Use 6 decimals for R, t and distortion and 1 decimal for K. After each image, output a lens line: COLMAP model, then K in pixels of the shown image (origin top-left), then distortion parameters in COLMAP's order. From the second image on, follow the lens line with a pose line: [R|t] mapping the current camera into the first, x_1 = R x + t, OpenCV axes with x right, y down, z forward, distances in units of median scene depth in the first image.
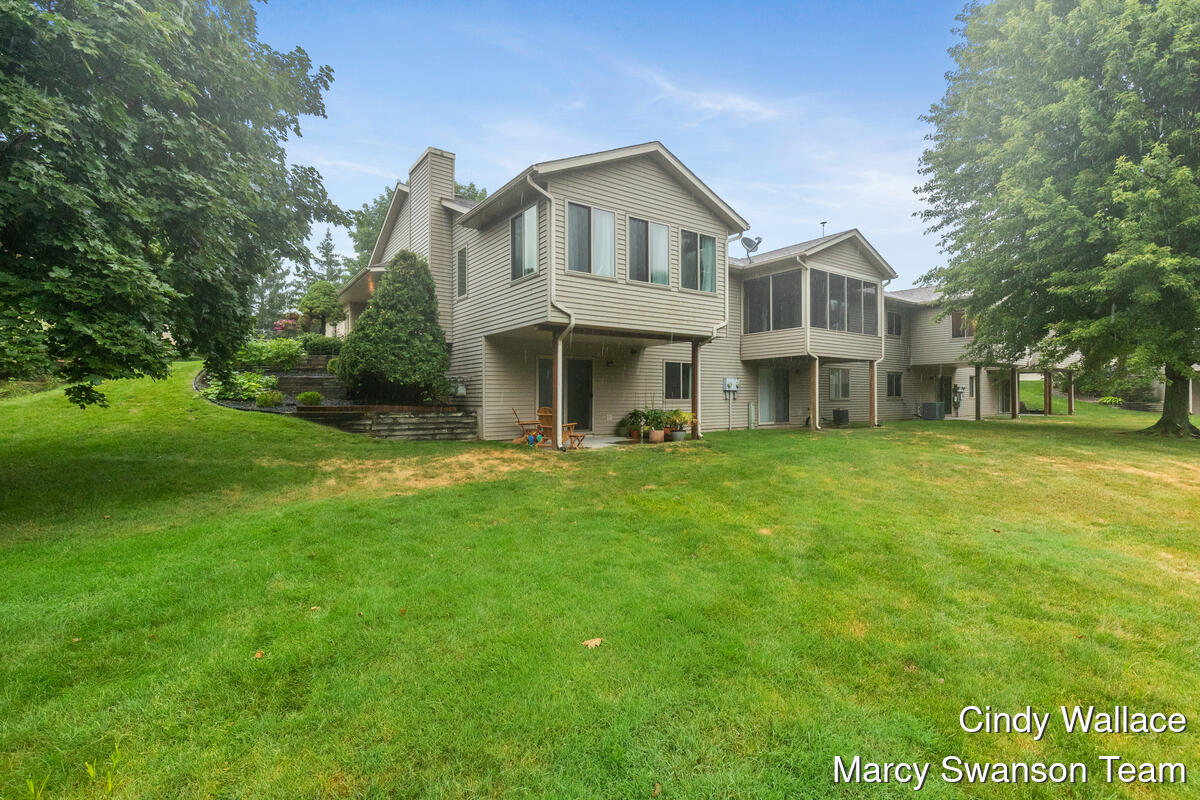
lens RADIAL K [[548.8, 0, 606.3], [0, 548.8, 400.1], [0, 0, 1]] dist [0.009816, -0.000358]
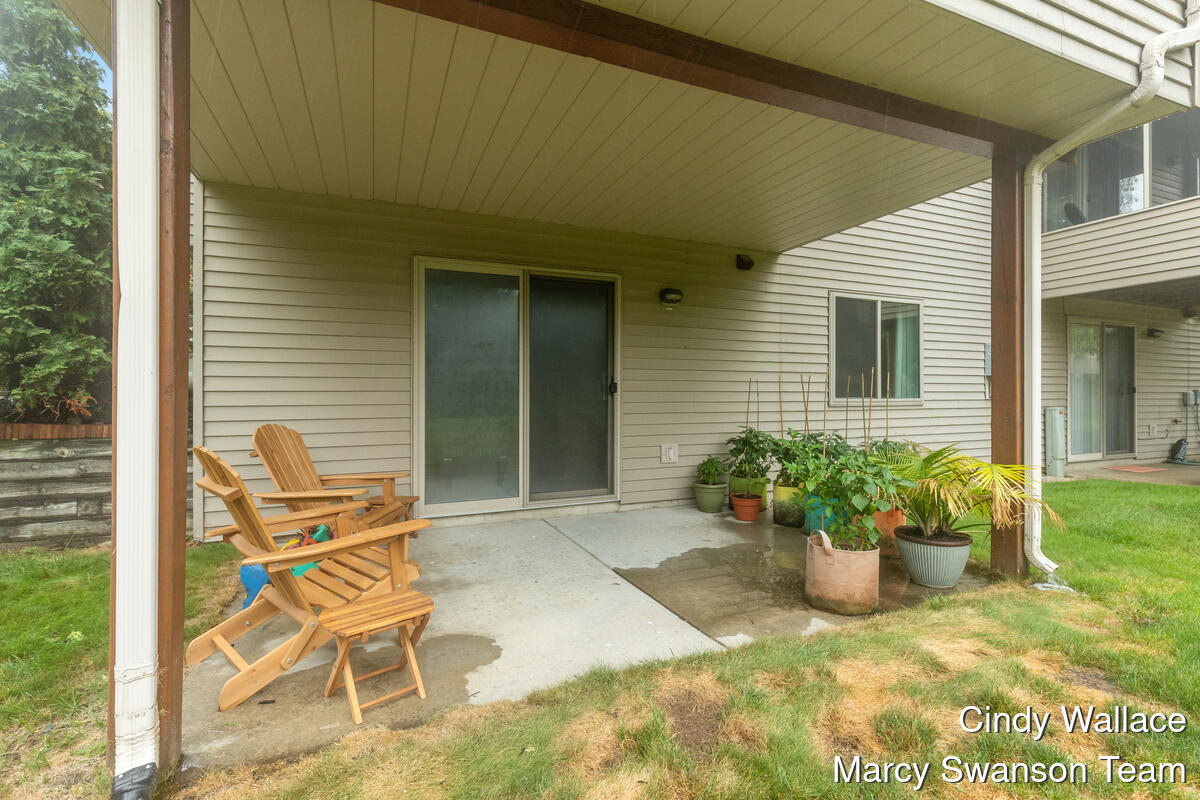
lens RADIAL K [[548.8, 0, 604.5], [0, 548.8, 396.1], [0, 0, 1]] dist [0.009816, -0.000358]
pose [[0.974496, 0.001006, -0.224404, 0.043768], [-0.001647, 0.999995, -0.002669, -0.002371], [0.224401, 0.002970, 0.974492, 0.677090]]
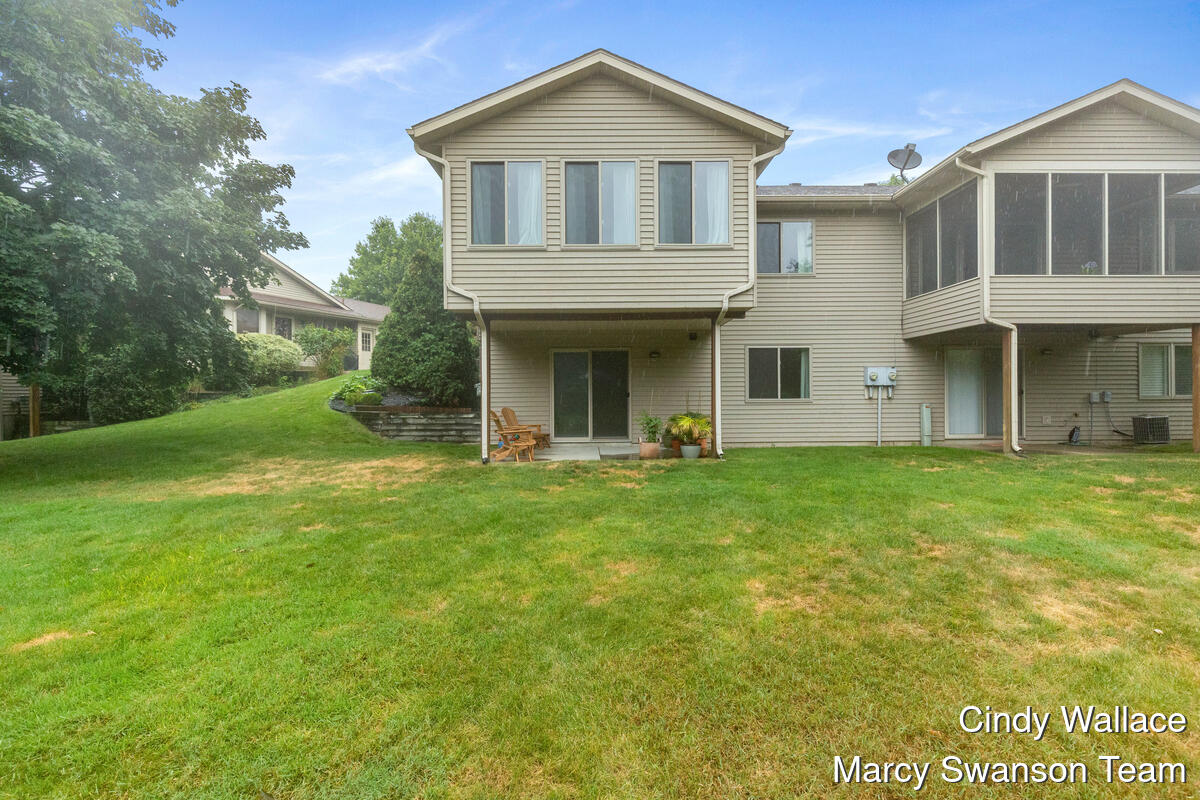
lens RADIAL K [[548.8, 0, 602.6], [0, 548.8, 396.8], [0, 0, 1]] dist [0.009816, -0.000358]
pose [[0.817161, -0.000548, -0.576410, 0.412186], [0.002219, 0.999995, 0.002196, -0.007383], [0.576406, -0.003074, 0.817158, 0.318592]]
